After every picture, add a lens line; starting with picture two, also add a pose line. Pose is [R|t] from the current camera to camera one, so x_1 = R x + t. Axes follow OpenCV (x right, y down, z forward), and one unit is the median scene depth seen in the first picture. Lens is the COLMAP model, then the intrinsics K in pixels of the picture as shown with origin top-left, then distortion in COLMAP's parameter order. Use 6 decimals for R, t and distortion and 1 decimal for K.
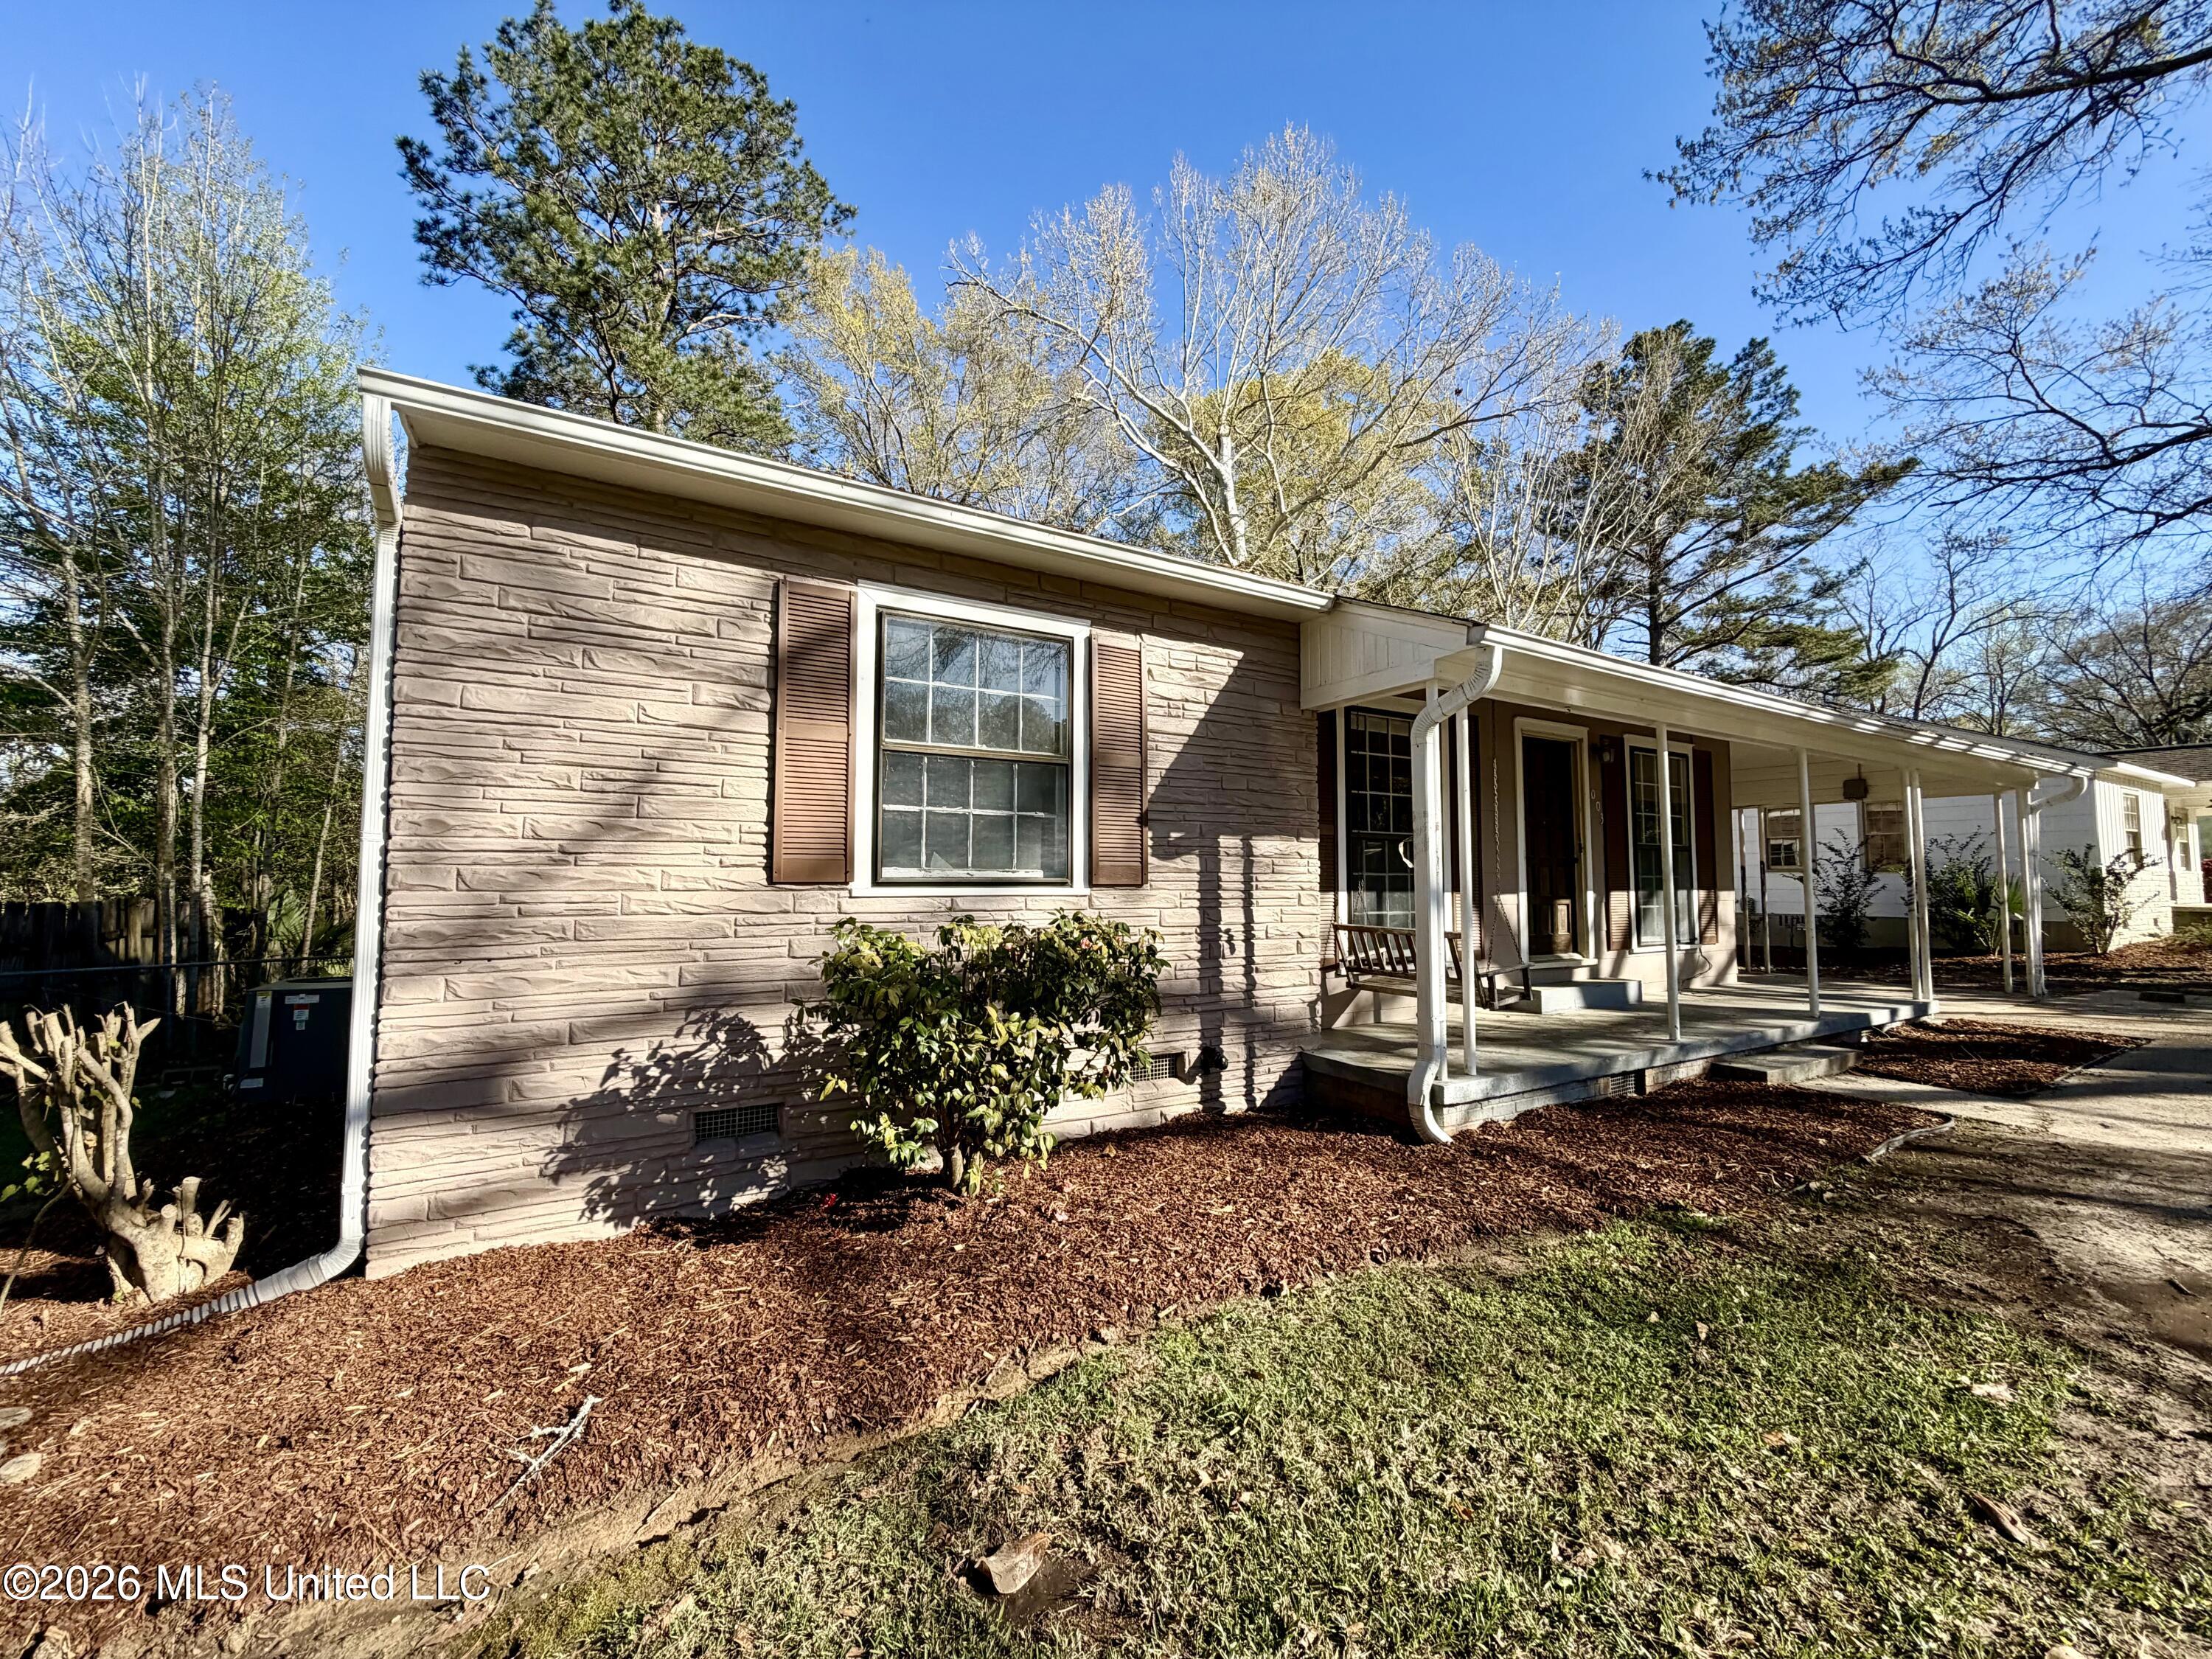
lens RADIAL K [[881.7, 0, 1104.9], [0, 881.7, 831.4], [0, 0, 1]] dist [0.001311, -0.000280]
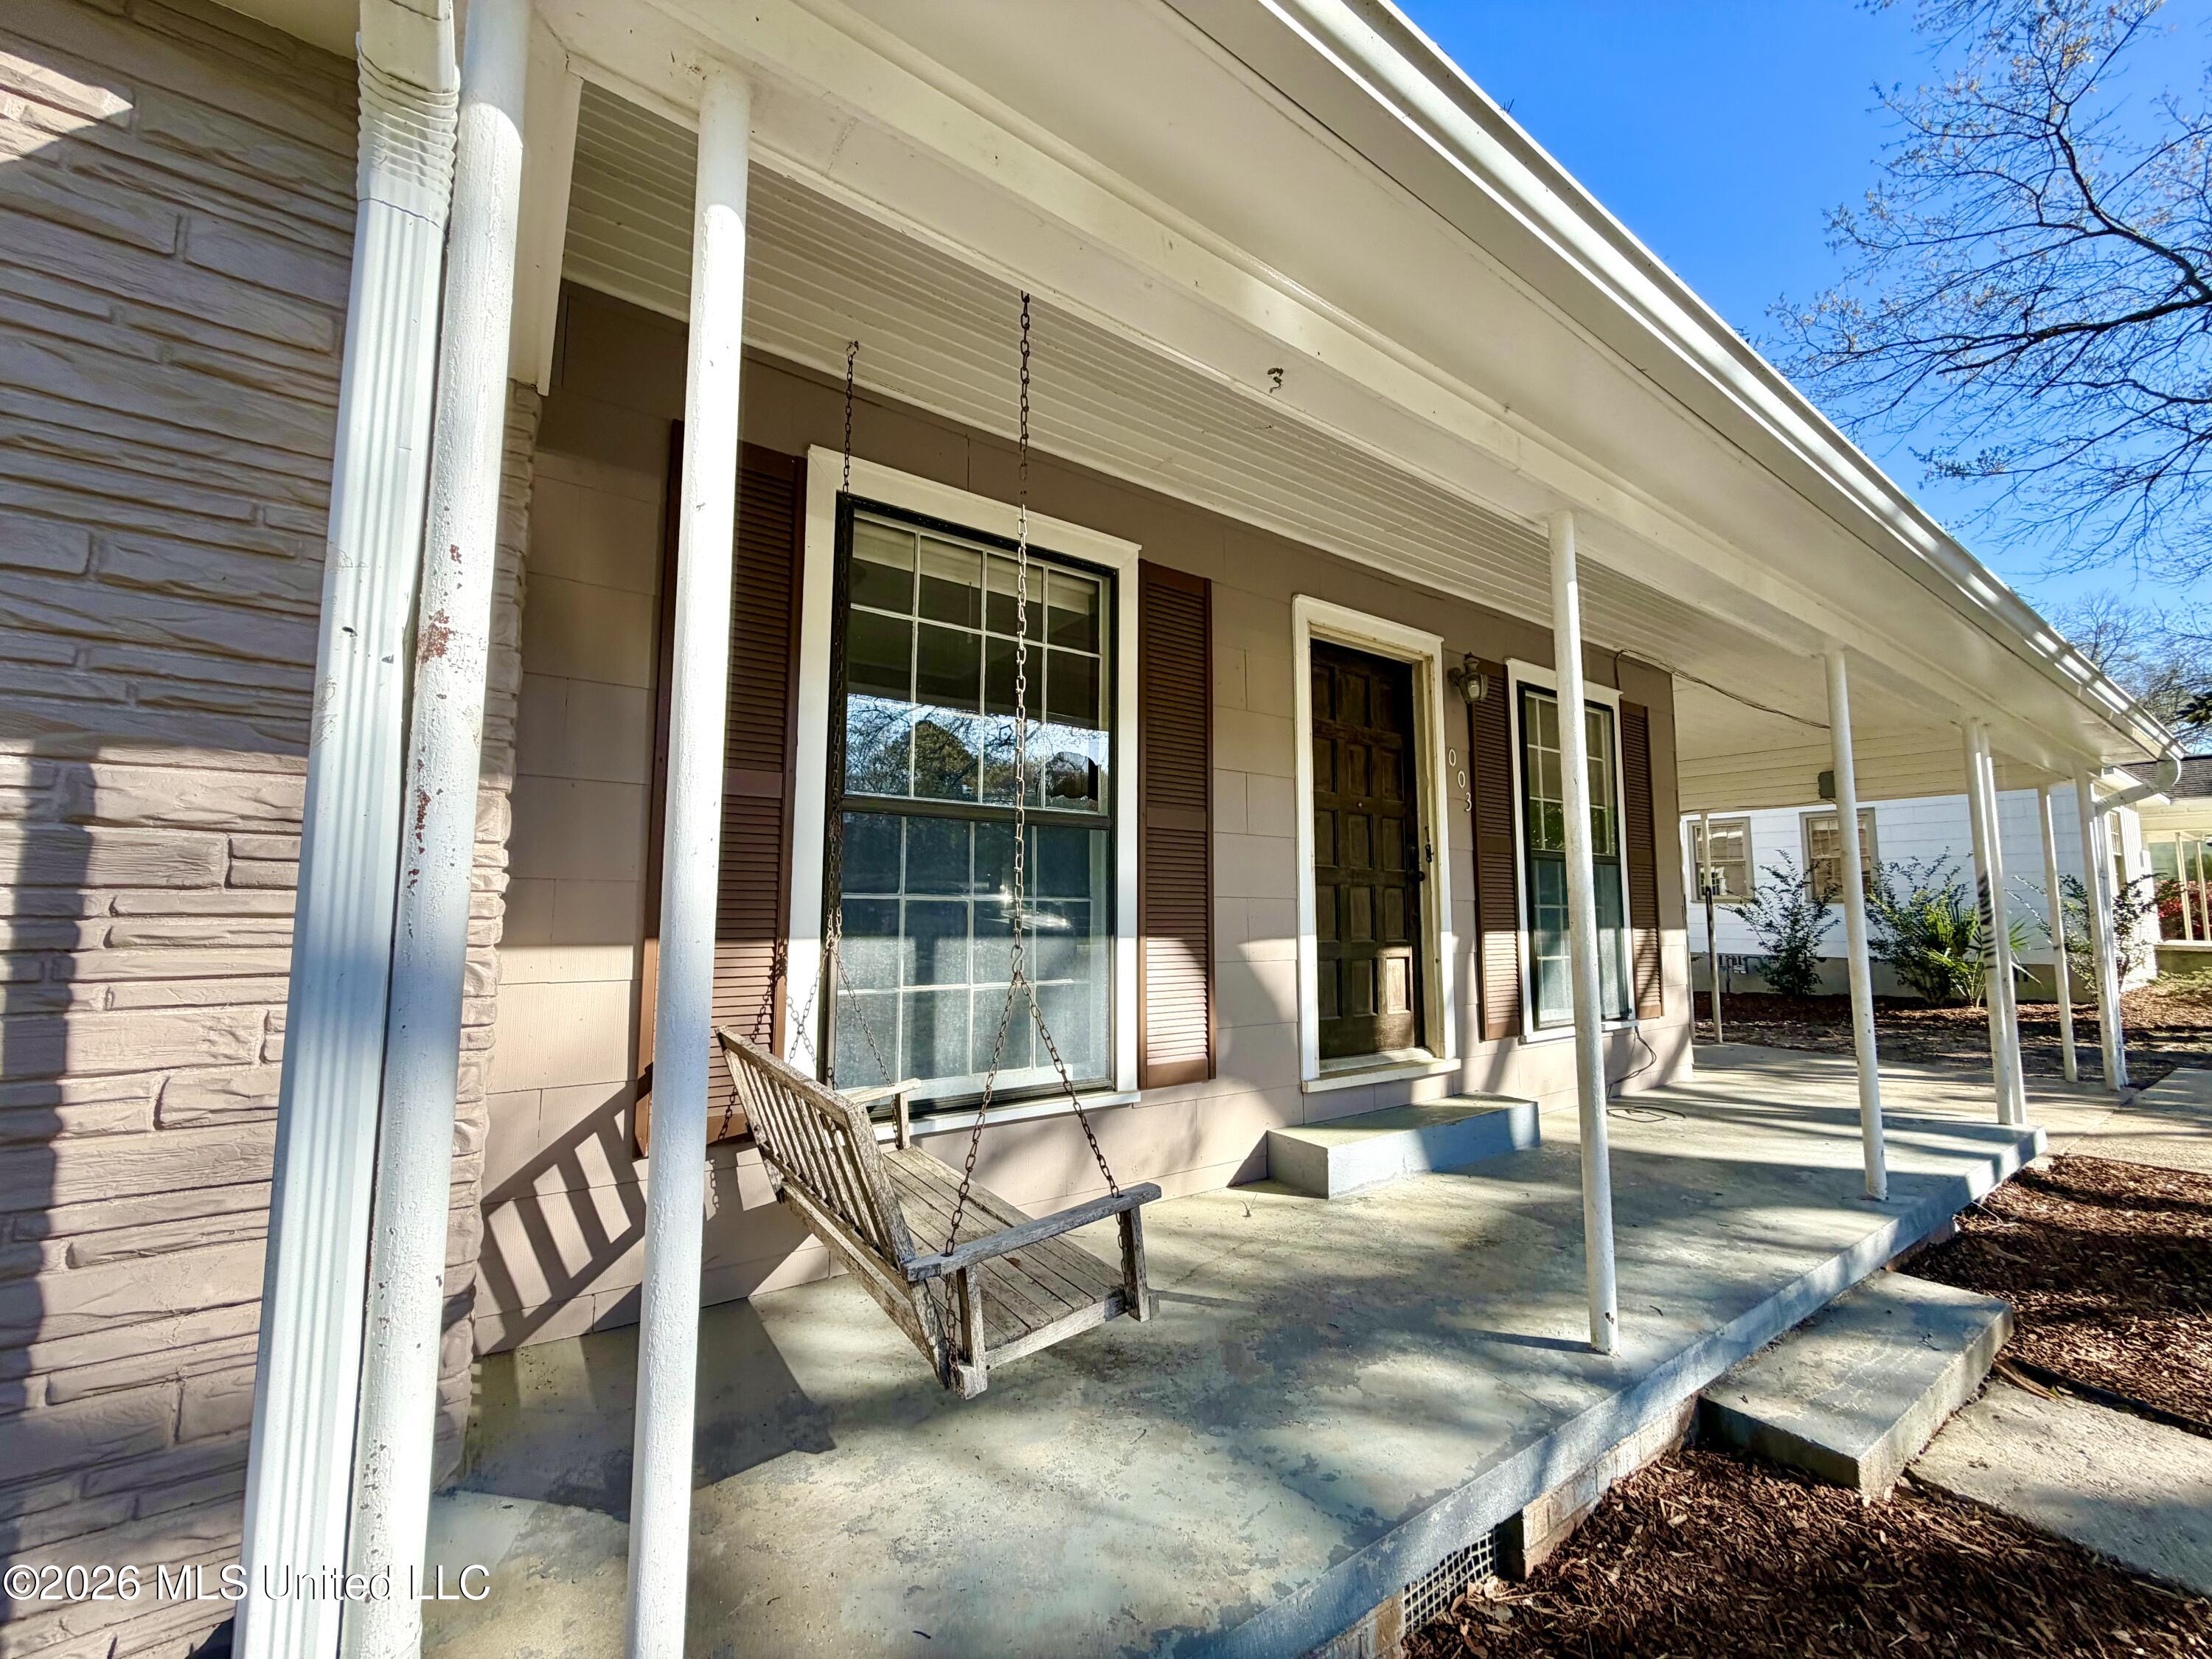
lens RADIAL K [[881.7, 0, 1099.3], [0, 881.7, 825.8], [0, 0, 1]] dist [0.001311, -0.000280]
pose [[0.997739, 0.009482, 0.066542, 0.321978], [-0.006783, 0.999150, -0.040669, 0.027480], [-0.066872, 0.040126, 0.996954, 0.504484]]
